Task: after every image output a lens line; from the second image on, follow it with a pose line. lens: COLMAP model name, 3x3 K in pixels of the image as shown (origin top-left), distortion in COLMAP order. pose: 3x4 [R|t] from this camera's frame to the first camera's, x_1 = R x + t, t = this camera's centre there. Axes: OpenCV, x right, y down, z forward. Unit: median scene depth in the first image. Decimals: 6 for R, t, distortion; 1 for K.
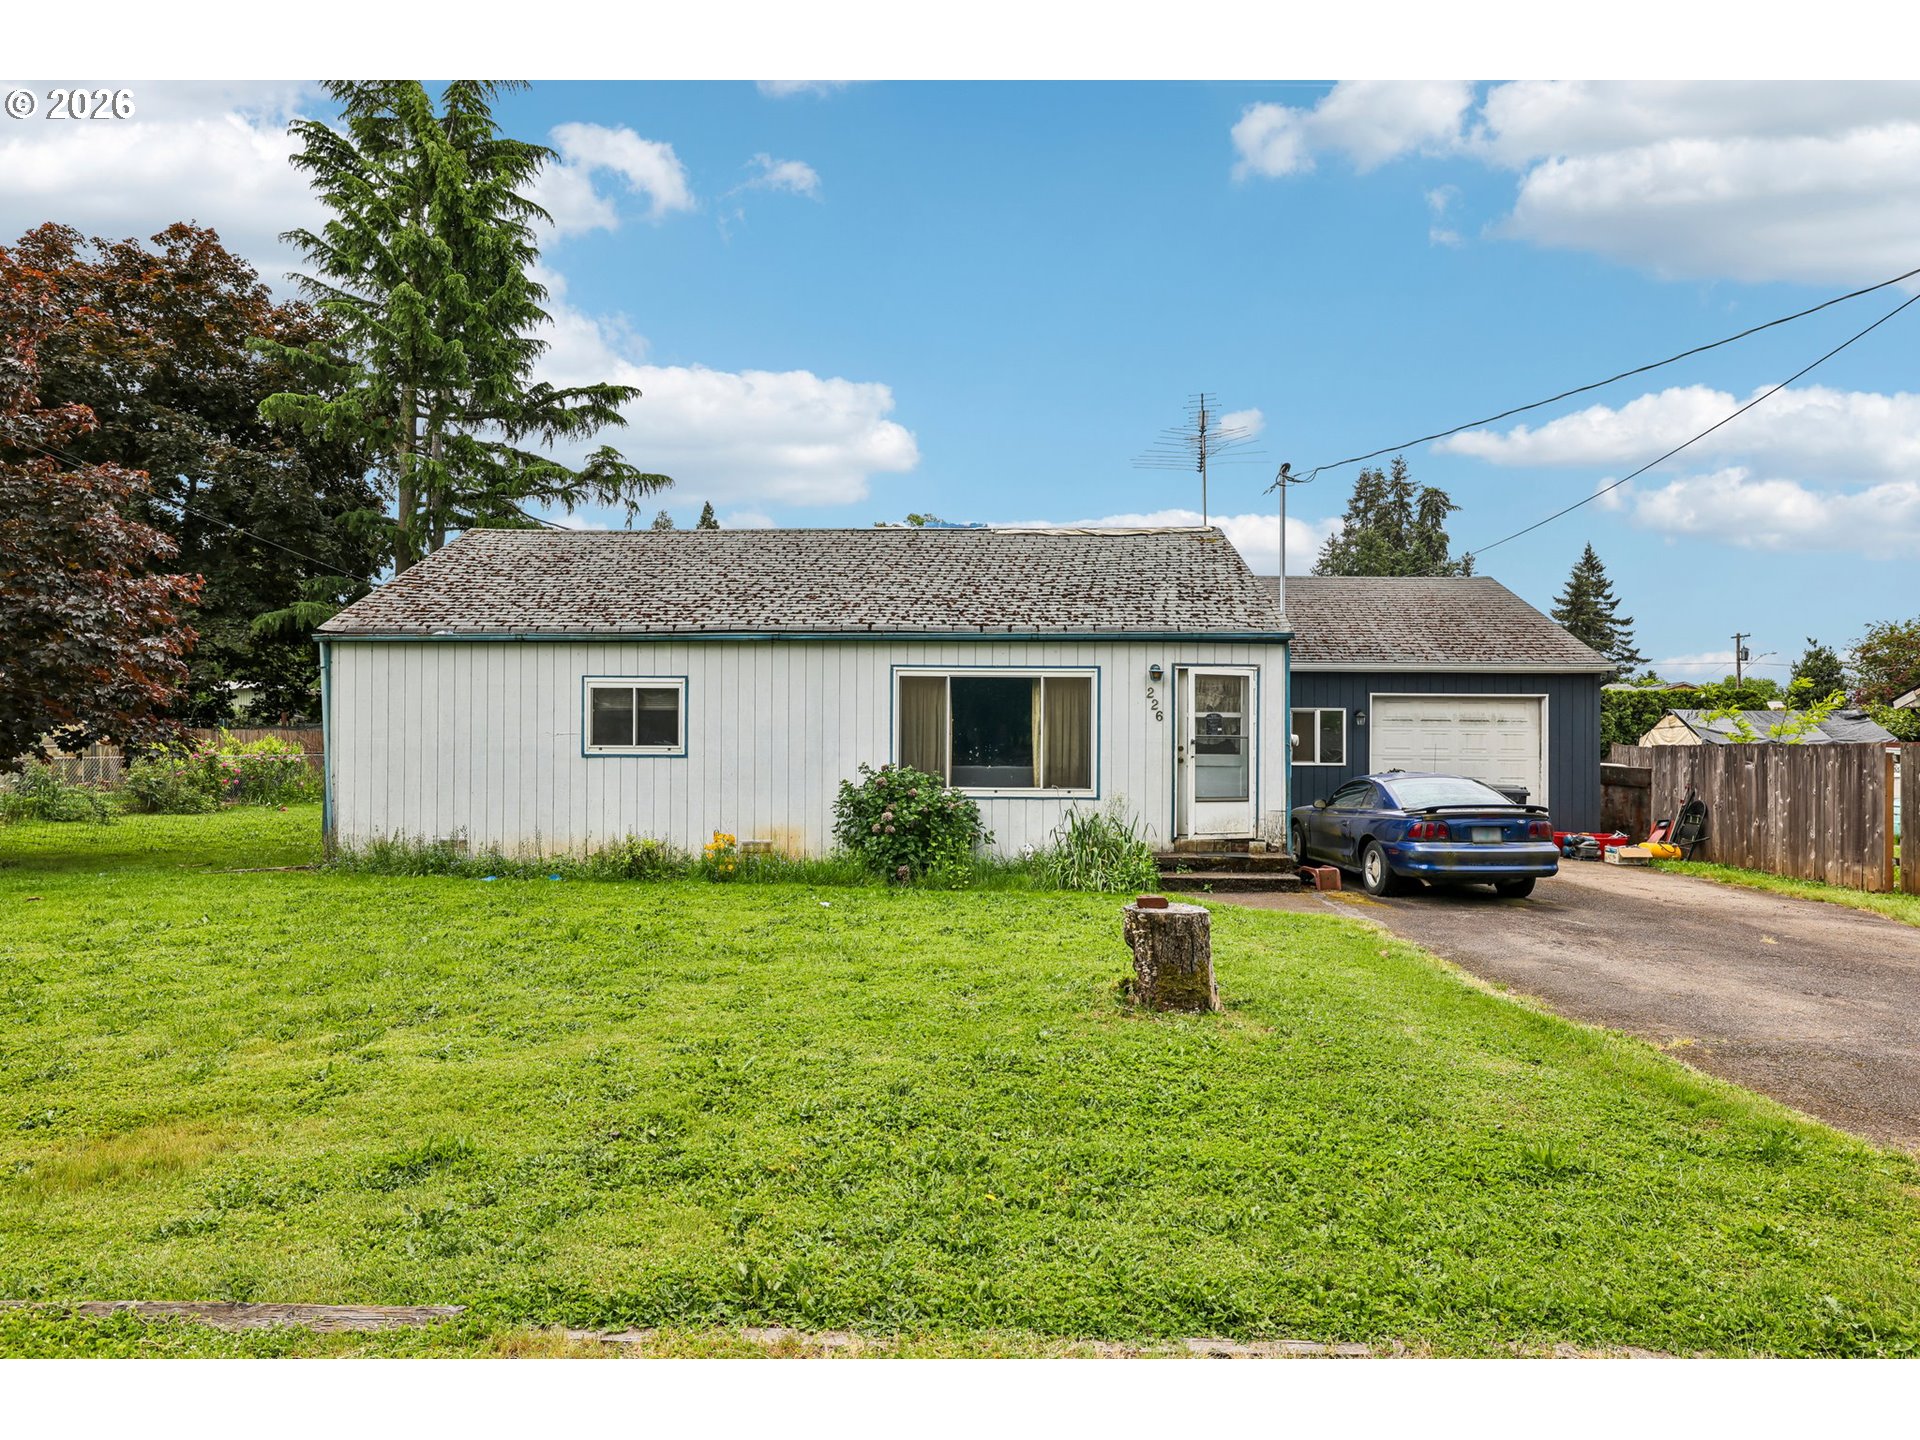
lens RADIAL K [[813.8, 0, 952.2], [0, 813.8, 731.7], [0, 0, 1]] dist [-0.049969, 0.022017]
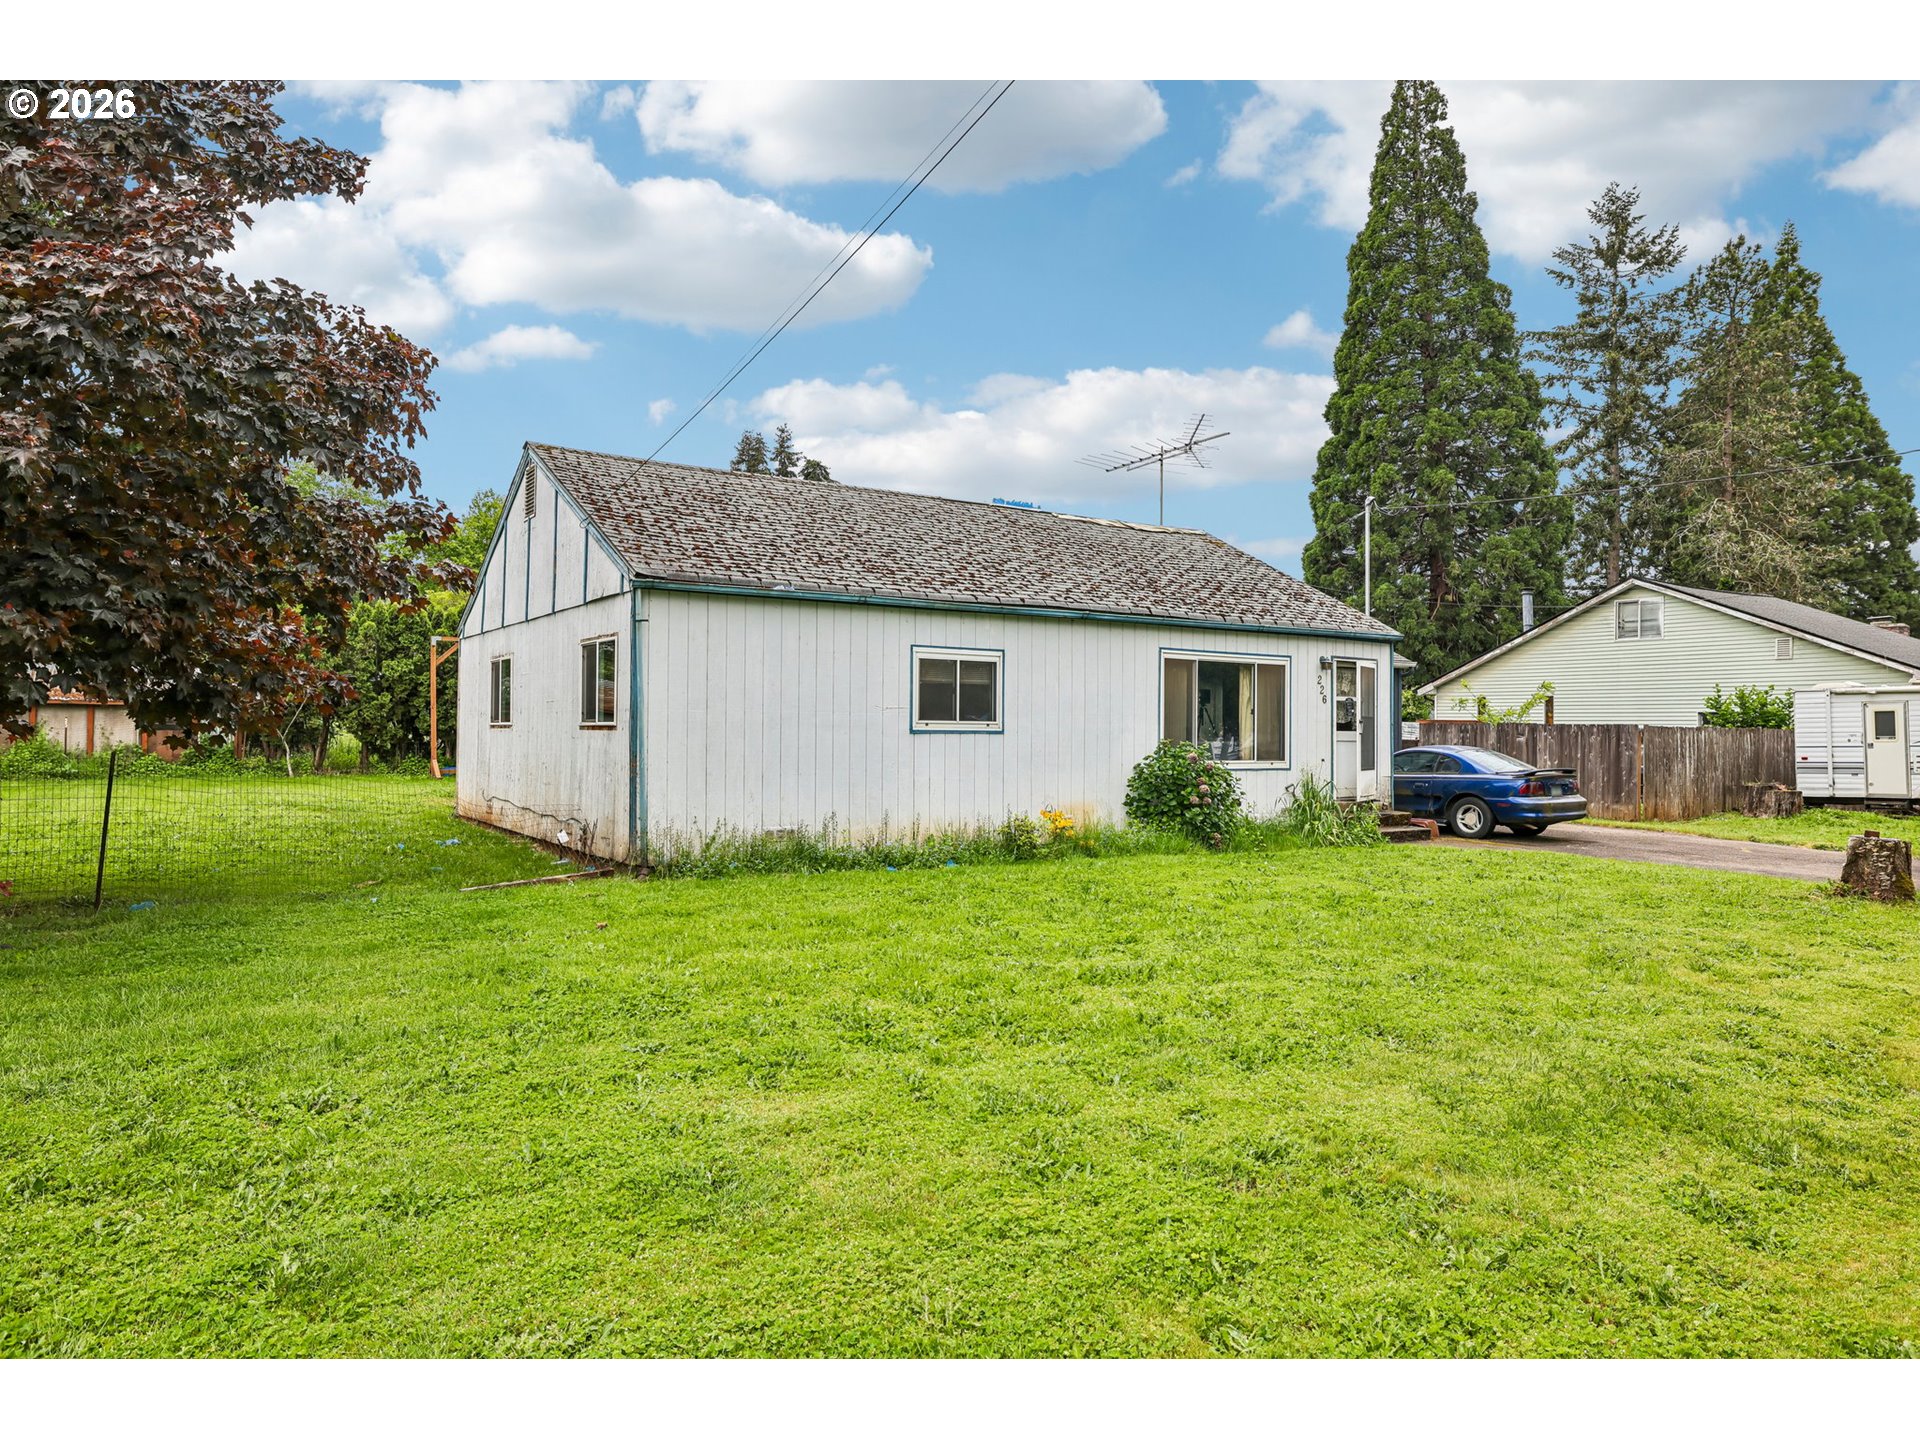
lens RADIAL K [[813.8, 0, 952.2], [0, 813.8, 731.7], [0, 0, 1]] dist [-0.049969, 0.022017]
pose [[0.919026, 0.000461, 0.394196, -0.768898], [-0.010307, 0.999685, 0.022862, 0.007737], [-0.394062, -0.025074, 0.918742, 0.126885]]
